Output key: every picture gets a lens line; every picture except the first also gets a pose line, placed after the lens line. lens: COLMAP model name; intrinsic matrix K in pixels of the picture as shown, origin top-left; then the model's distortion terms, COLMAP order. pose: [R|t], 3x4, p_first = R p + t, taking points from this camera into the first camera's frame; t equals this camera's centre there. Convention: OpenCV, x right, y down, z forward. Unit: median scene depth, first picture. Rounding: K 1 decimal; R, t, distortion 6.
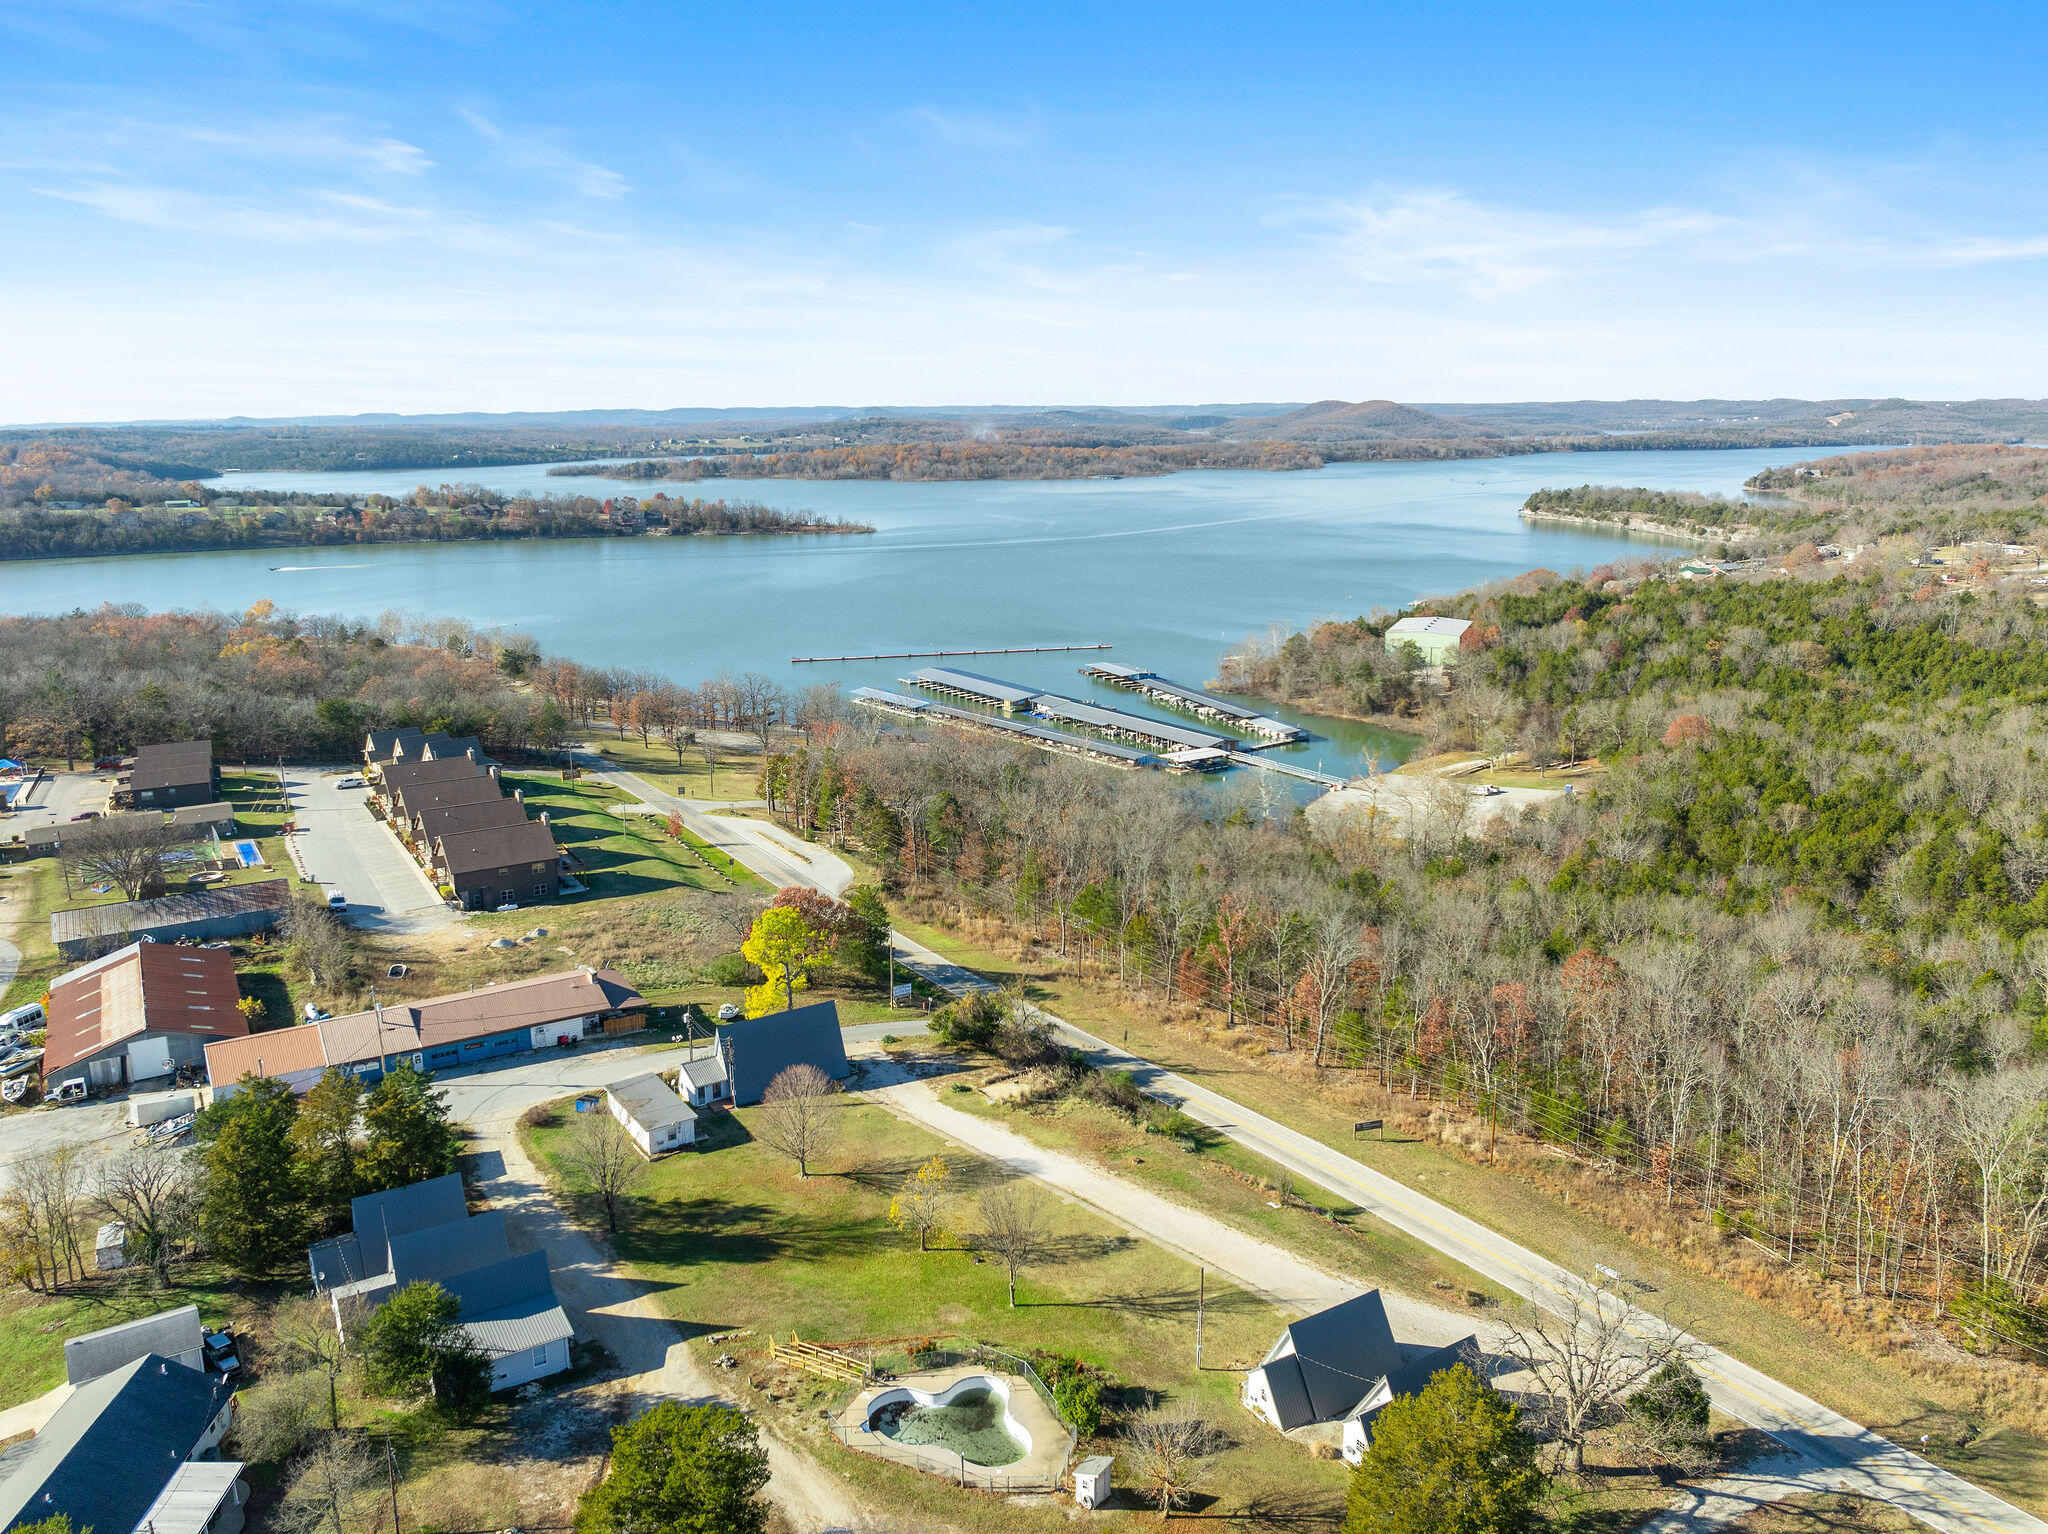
lens RADIAL K [[1461.9, 0, 1030.9], [0, 1461.9, 758.9], [0, 0, 1]] dist [-0.014899, -0.035758]
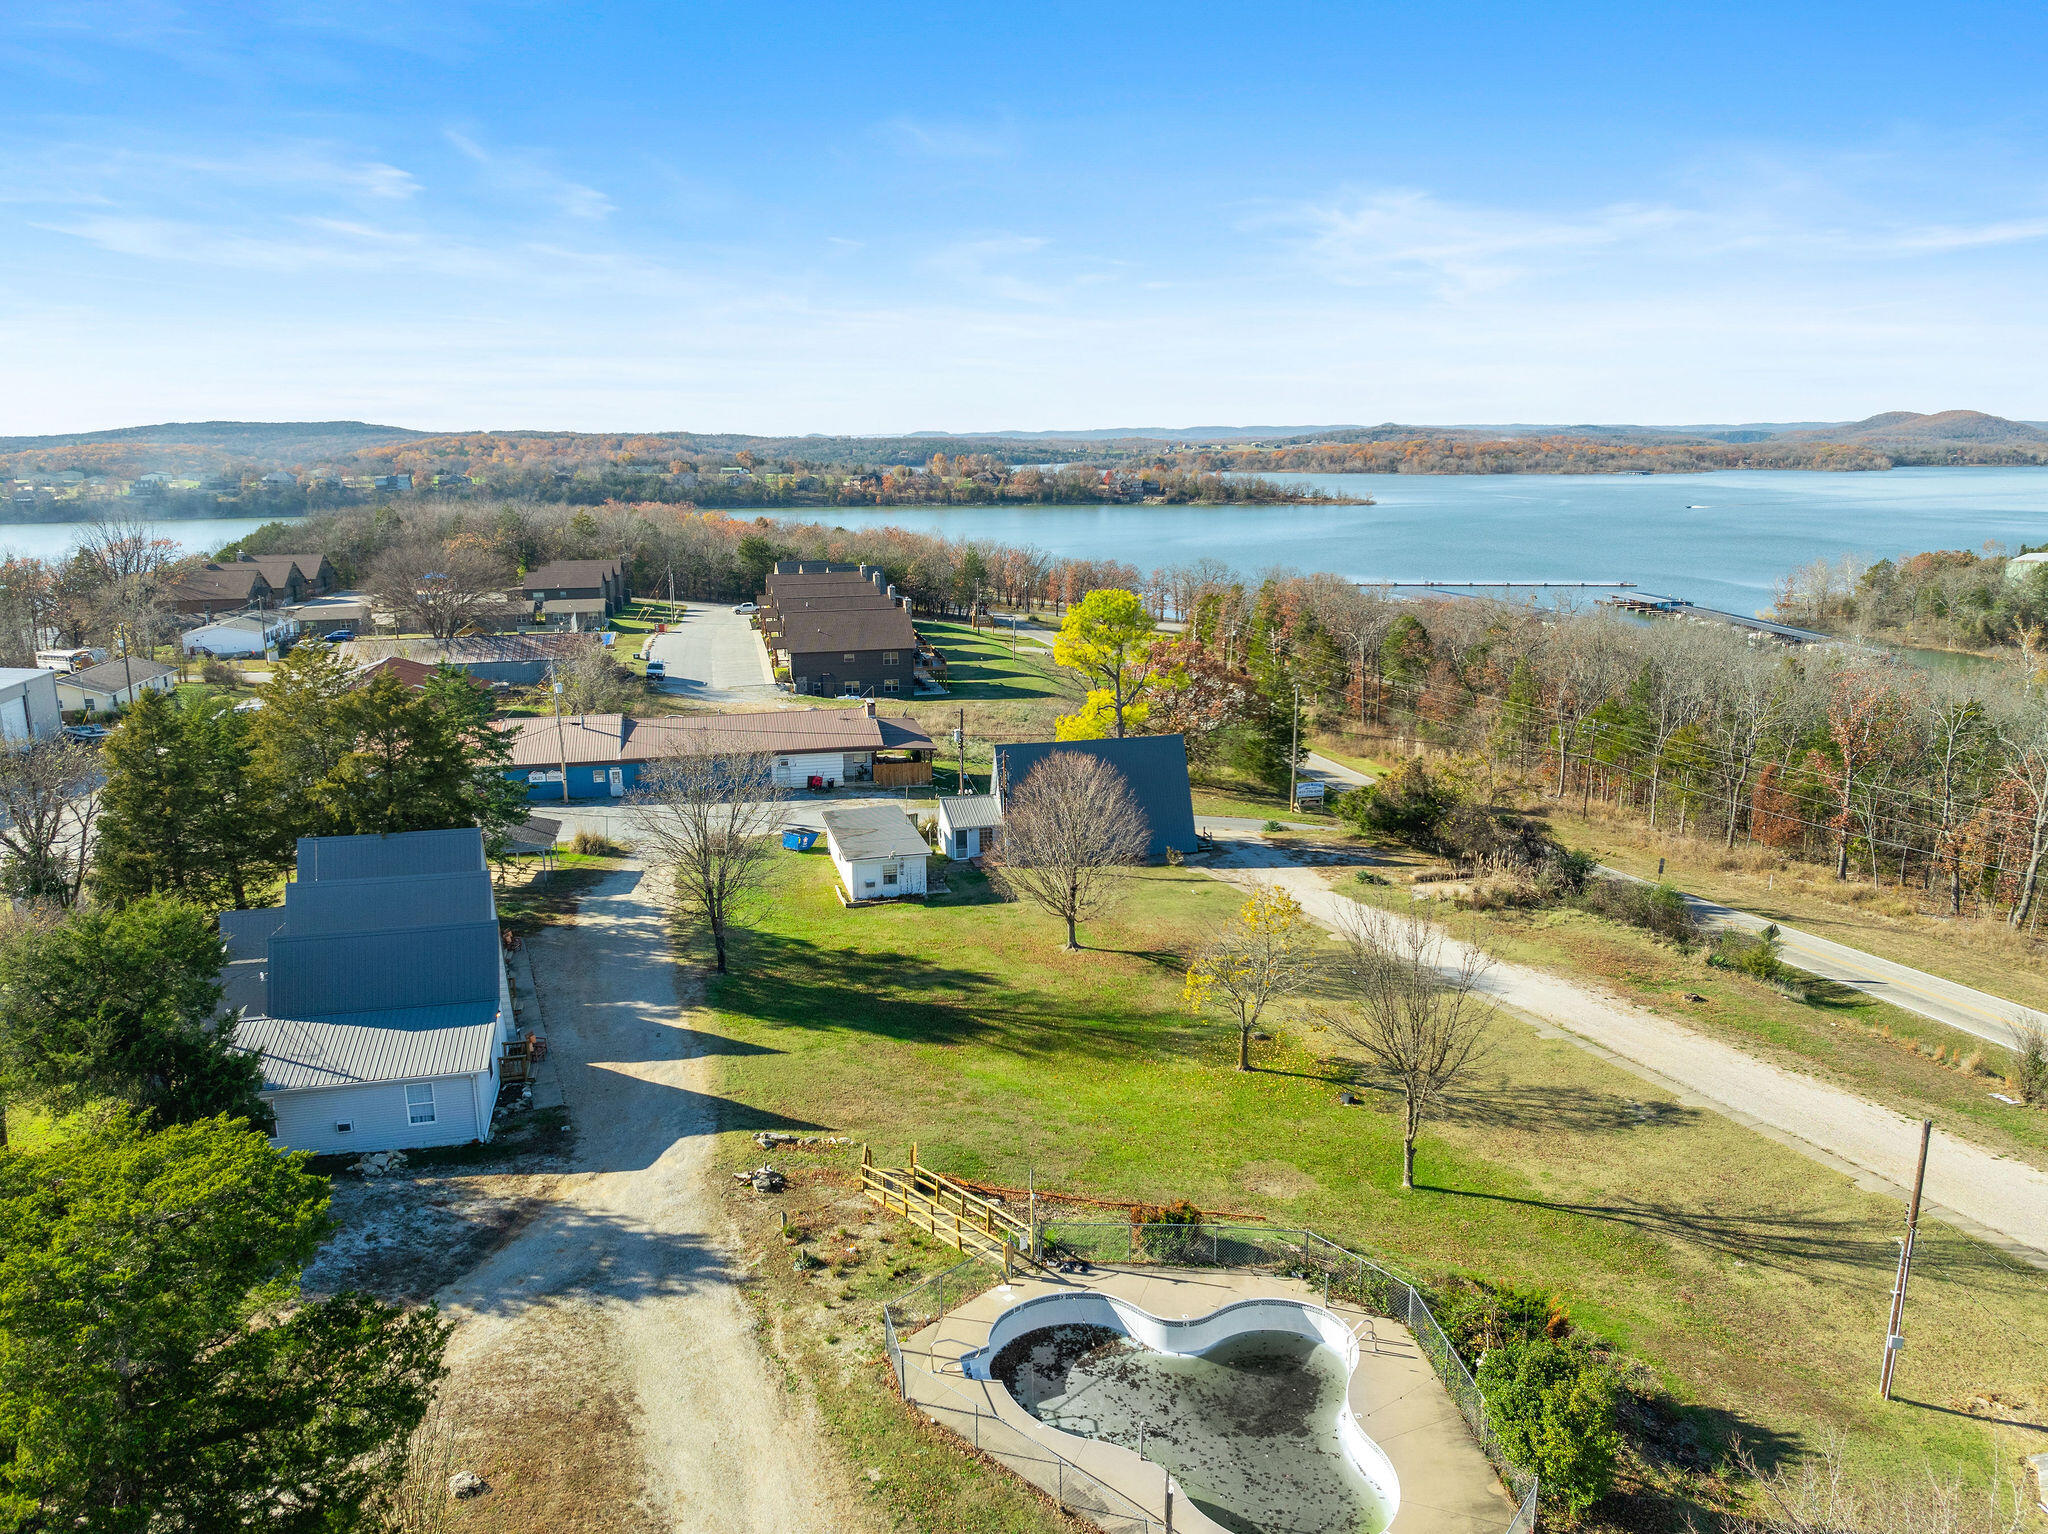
lens RADIAL K [[1461.9, 0, 1030.9], [0, 1461.9, 758.9], [0, 0, 1]] dist [-0.014899, -0.035758]
pose [[0.944191, 0.067804, -0.322345, 0.012835], [-0.065841, 0.997685, 0.017000, 0.220518], [0.322751, 0.005172, 0.946470, 0.483034]]
